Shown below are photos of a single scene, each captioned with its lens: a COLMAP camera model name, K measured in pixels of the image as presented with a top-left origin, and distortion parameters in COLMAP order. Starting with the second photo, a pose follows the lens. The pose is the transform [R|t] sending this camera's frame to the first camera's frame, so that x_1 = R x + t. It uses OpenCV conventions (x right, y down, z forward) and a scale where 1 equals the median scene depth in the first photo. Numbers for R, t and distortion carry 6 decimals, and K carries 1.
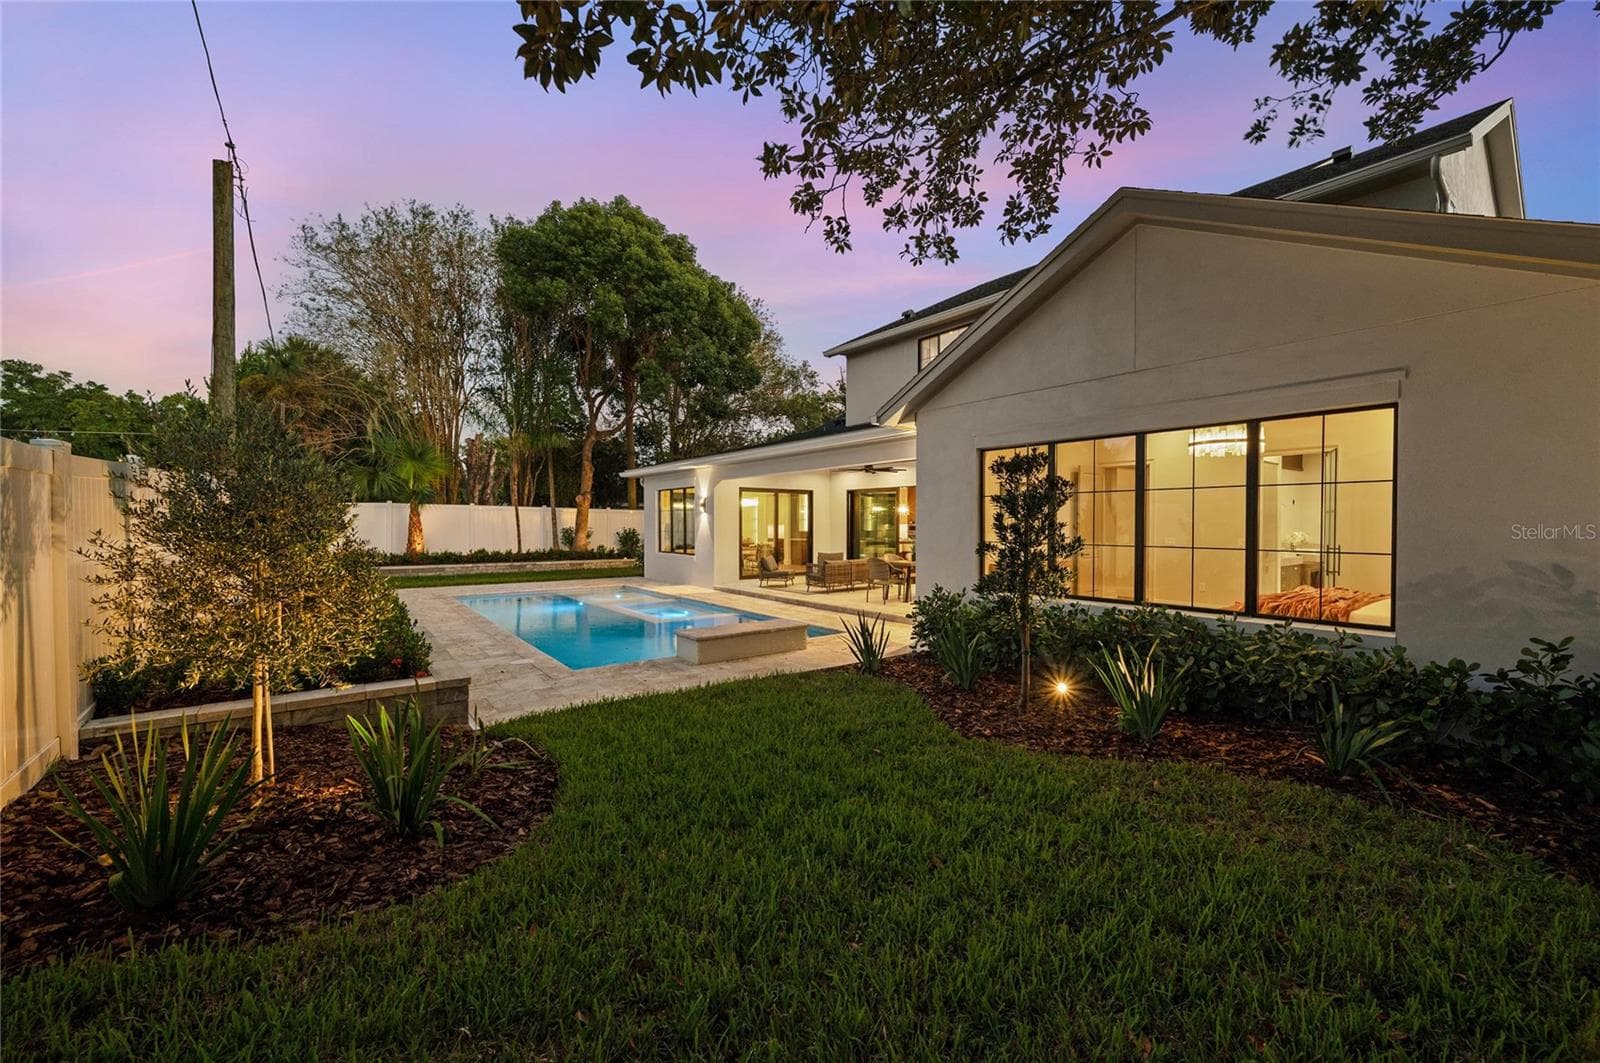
lens RADIAL K [[635.8, 0, 793.2], [0, 635.8, 531.4], [0, 0, 1]] dist [-0.001026, -0.000018]
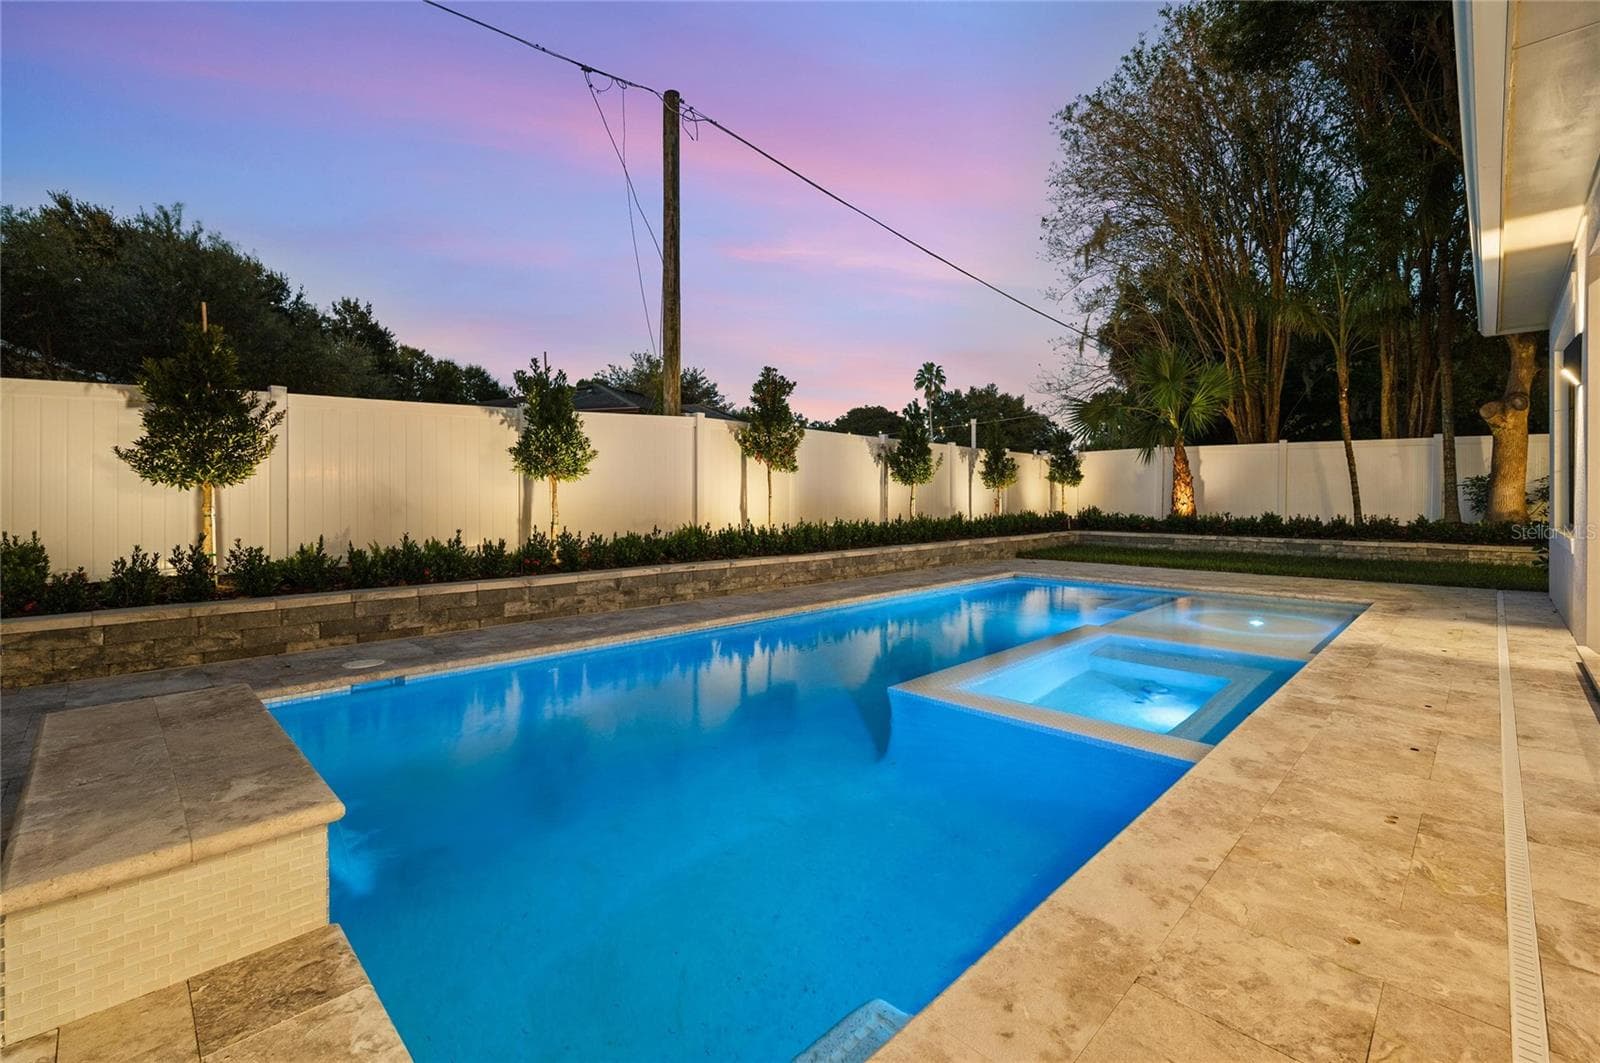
lens RADIAL K [[701.6, 0, 802.2], [0, 701.6, 495.4], [0, 0, 1]] dist [-0.001708, -0.000299]
pose [[0.162819, 0.008642, -0.986618, 0.101483], [0.004363, 0.999946, 0.009479, 0.002412], [0.986646, -0.005848, 0.162773, 0.421920]]
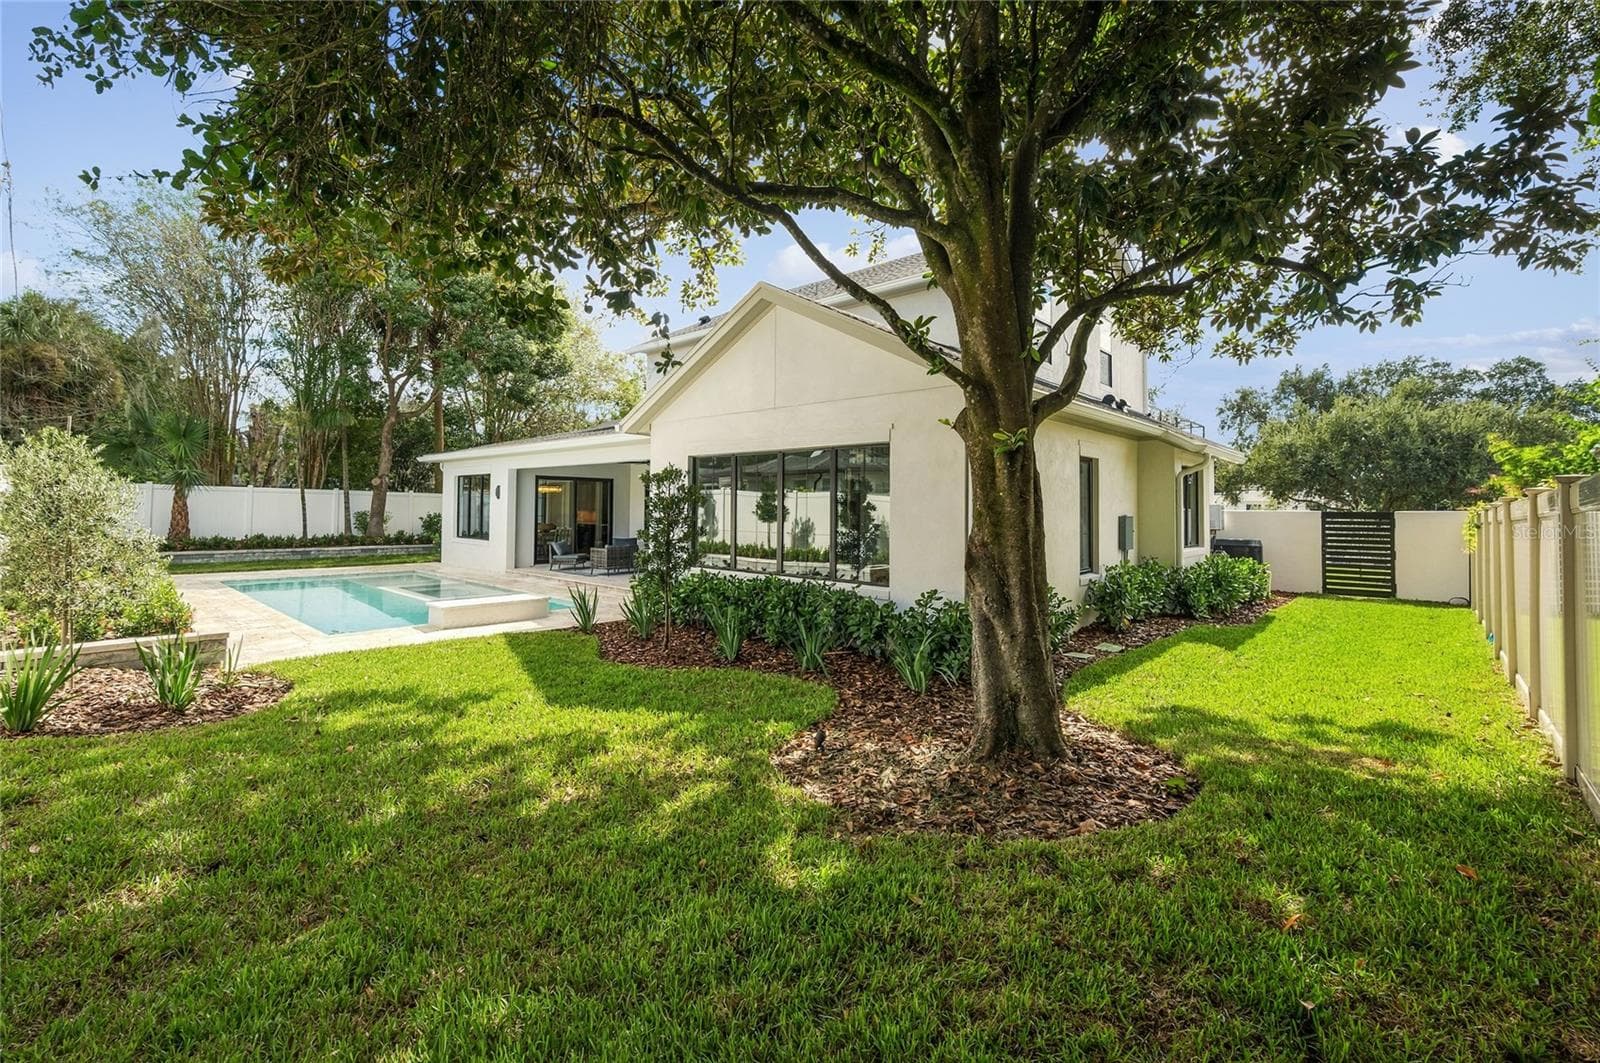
lens RADIAL K [[701.6, 0, 802.2], [0, 701.6, 495.4], [0, 0, 1]] dist [-0.001708, -0.000299]
pose [[0.981808, 0.012616, 0.189455, 0.103021], [-0.007120, 0.999535, -0.029662, -0.004472], [-0.189742, 0.027774, 0.981441, -0.176226]]
